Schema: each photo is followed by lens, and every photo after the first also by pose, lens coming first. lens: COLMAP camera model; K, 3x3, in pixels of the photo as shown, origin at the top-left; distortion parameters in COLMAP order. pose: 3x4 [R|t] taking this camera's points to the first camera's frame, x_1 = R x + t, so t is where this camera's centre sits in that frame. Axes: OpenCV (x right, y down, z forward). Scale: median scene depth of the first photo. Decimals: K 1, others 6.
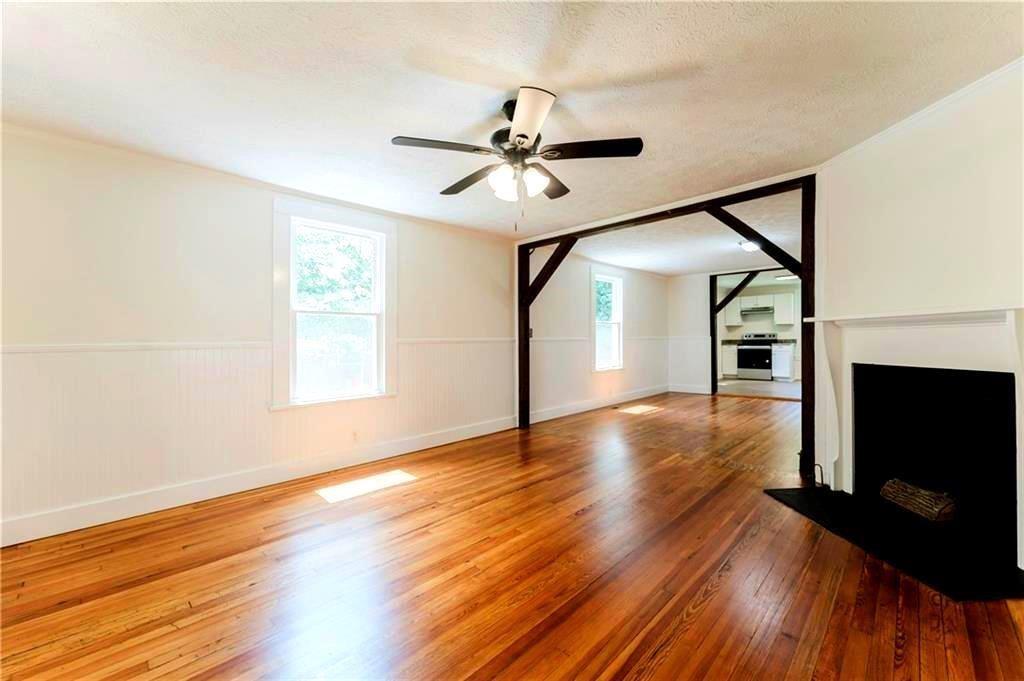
lens RADIAL K [[419.0, 0, 511.1], [0, 419.0, 336.0], [0, 0, 1]] dist [-0.004582, -0.000199]
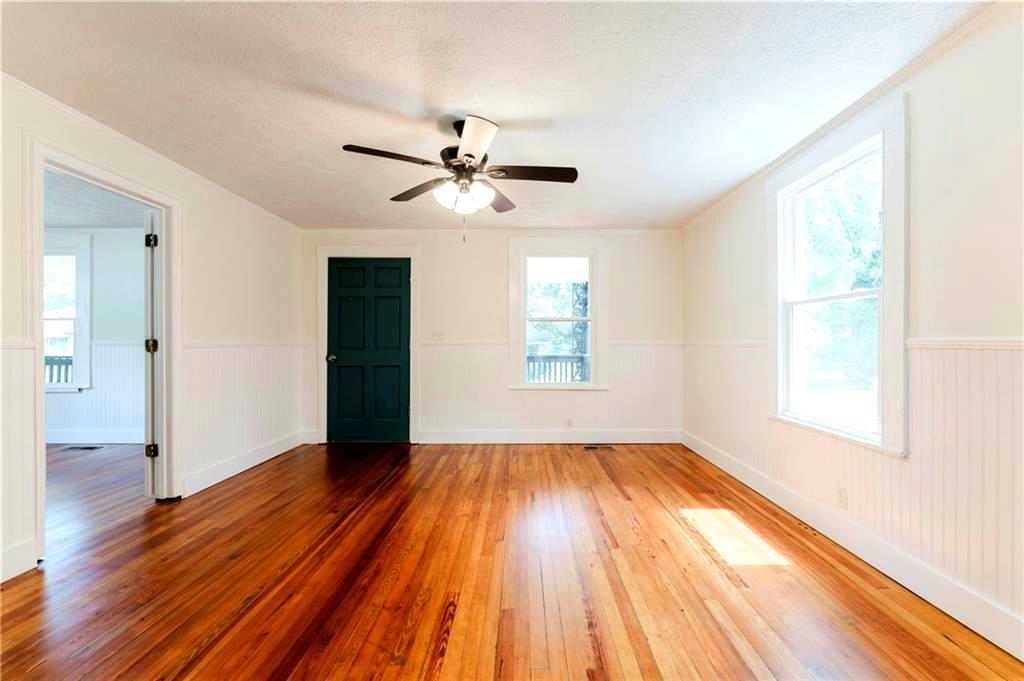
lens RADIAL K [[419.0, 0, 511.1], [0, 419.0, 336.0], [0, 0, 1]] dist [-0.004582, -0.000199]
pose [[-0.733595, 0.004004, -0.679575, 0.504064], [0.017737, 0.999755, -0.013256, 0.004628], [0.679355, -0.021778, -0.733486, 1.453643]]
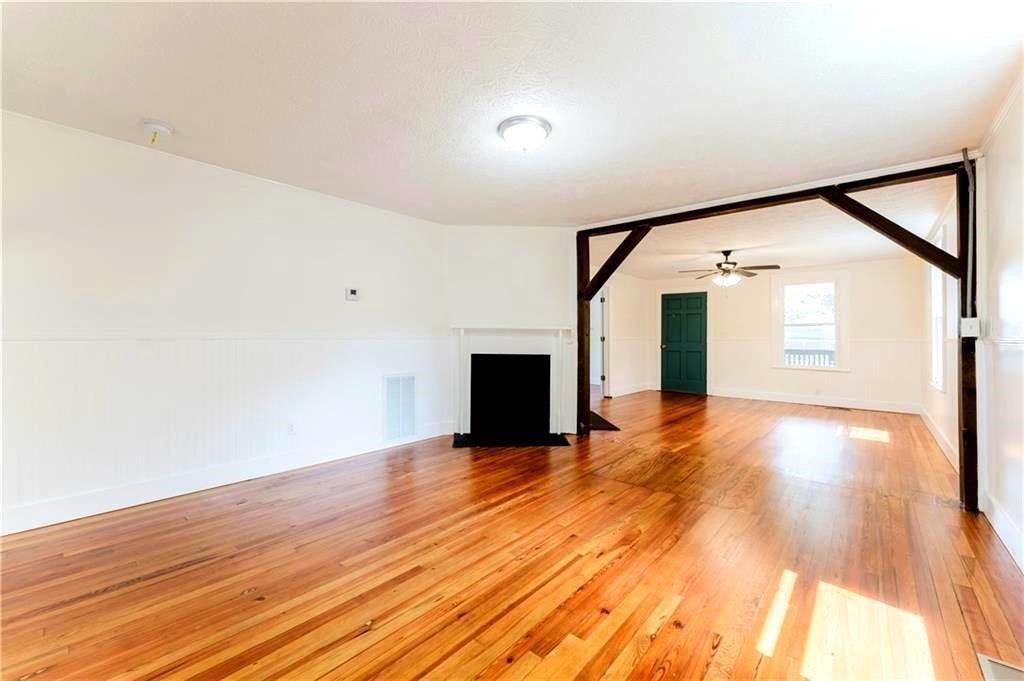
lens RADIAL K [[419.0, 0, 511.1], [0, 419.0, 336.0], [0, 0, 1]] dist [-0.004582, -0.000199]
pose [[-0.998391, 0.008459, -0.056068, 1.151171], [0.009127, 0.999890, -0.011680, 0.004251], [0.055964, -0.012173, -0.998359, 2.711775]]
